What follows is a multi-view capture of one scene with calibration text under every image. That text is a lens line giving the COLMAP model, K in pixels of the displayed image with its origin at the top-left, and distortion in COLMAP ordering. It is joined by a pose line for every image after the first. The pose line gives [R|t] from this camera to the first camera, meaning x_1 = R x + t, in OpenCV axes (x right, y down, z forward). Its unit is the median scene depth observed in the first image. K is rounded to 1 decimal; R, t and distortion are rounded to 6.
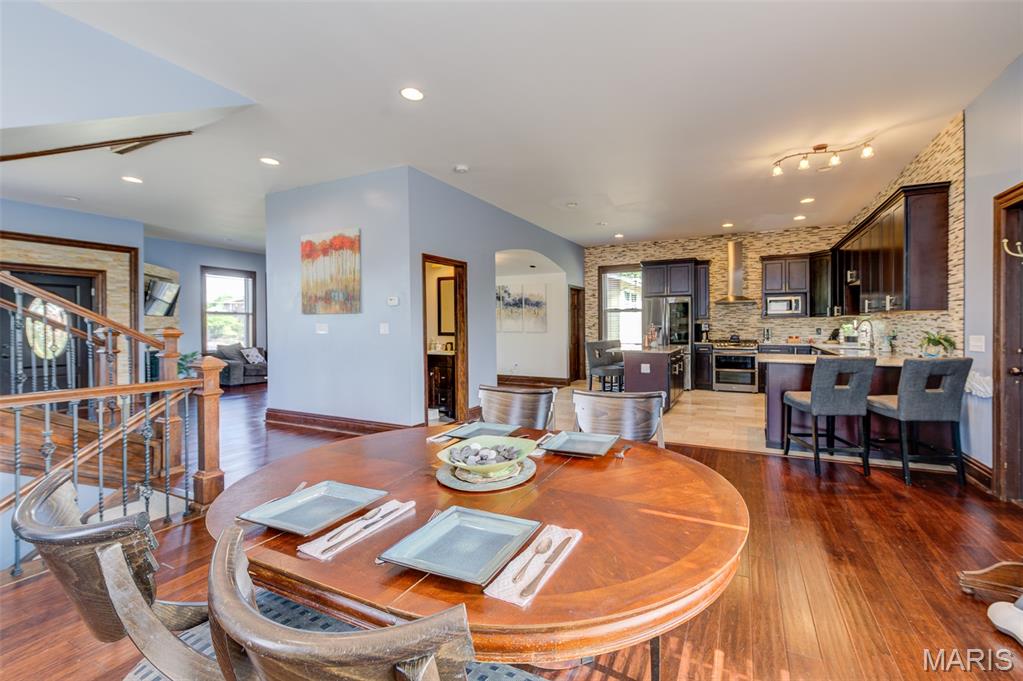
lens RADIAL K [[416.1, 0, 539.9], [0, 416.1, 320.9], [0, 0, 1]] dist [0.010906, 0.000086]
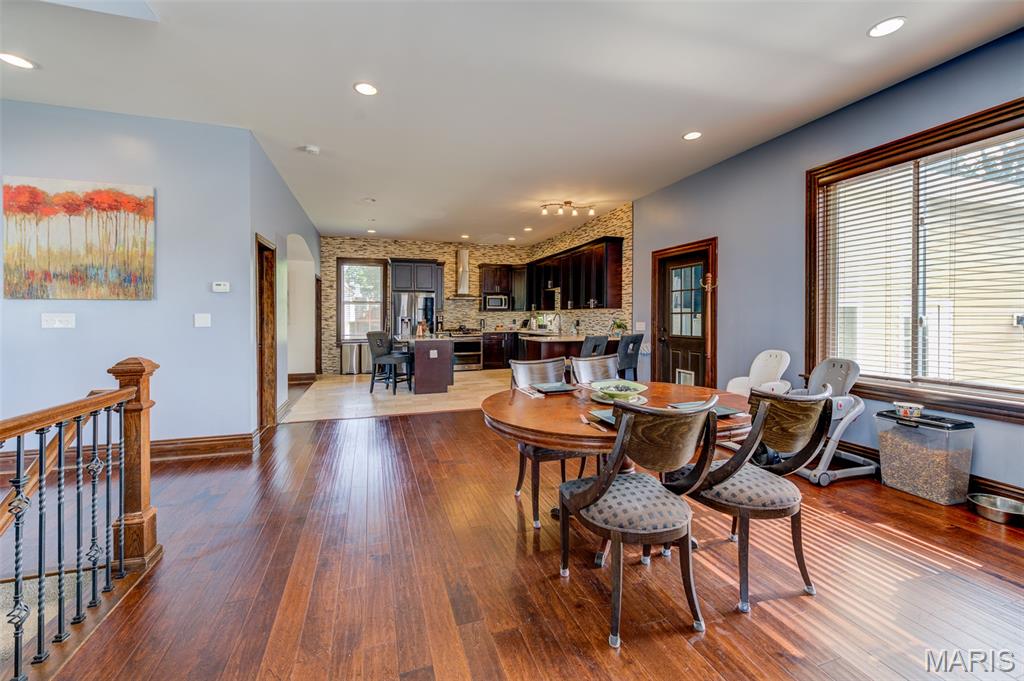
lens RADIAL K [[418.4, 0, 494.7], [0, 418.4, 310.0], [0, 0, 1]] dist [0.019868, -0.000025]
pose [[0.745913, 0.012649, 0.665924, -0.349169], [-0.007816, 0.999917, -0.010239, 0.001828], [-0.665998, 0.002433, 0.745950, 0.012164]]
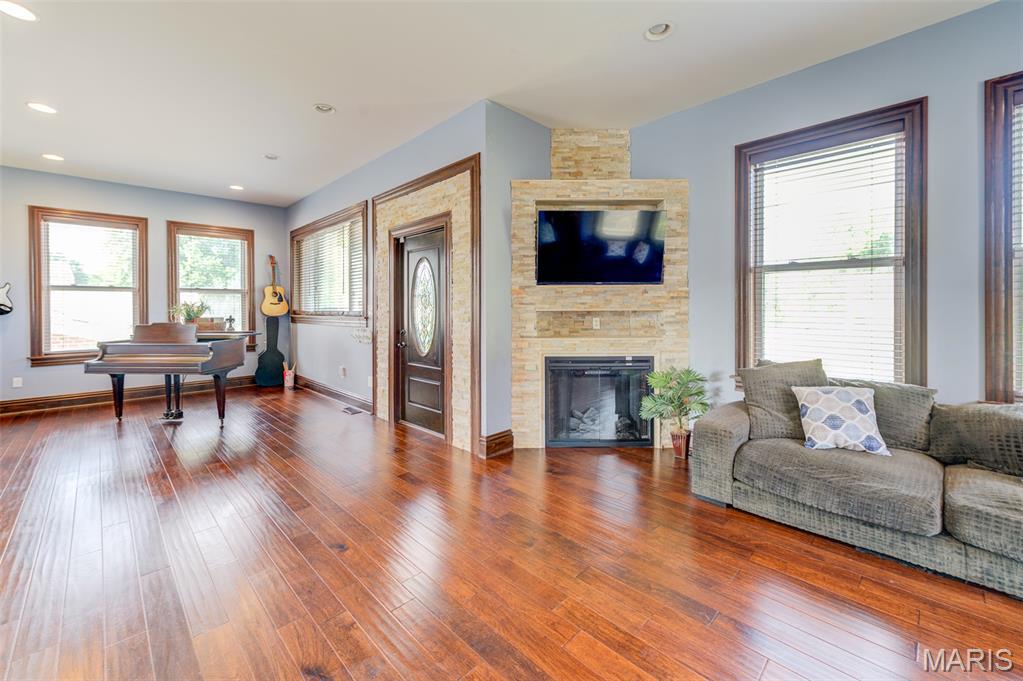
lens RADIAL K [[415.9, 0, 523.5], [0, 415.9, 311.6], [0, 0, 1]] dist [0.000039, 0.000186]
pose [[-0.322705, 0.011965, -0.946424, -0.511168], [0.014817, 0.999861, 0.007589, 0.016732], [0.946384, -0.011574, -0.322838, 1.265562]]
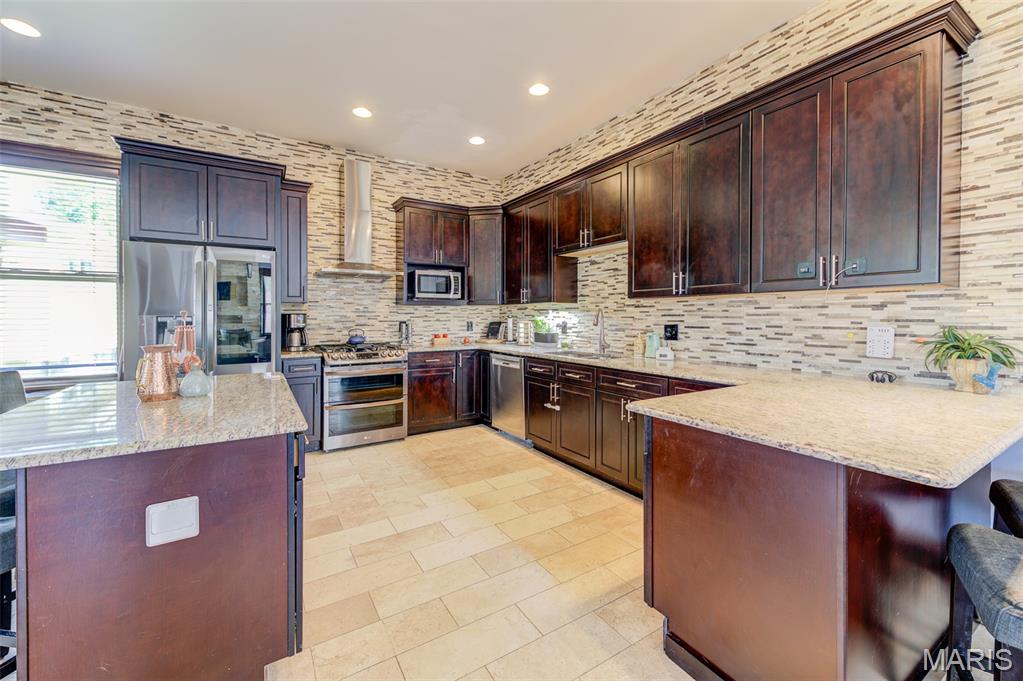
lens RADIAL K [[414.7, 0, 533.9], [0, 414.7, 318.6], [0, 0, 1]] dist [-0.000595, -0.000503]
pose [[0.500248, -0.001720, 0.865881, 0.143723], [-0.008910, 0.999935, 0.007133, 0.008165], [-0.865837, -0.011283, 0.500200, 0.646632]]
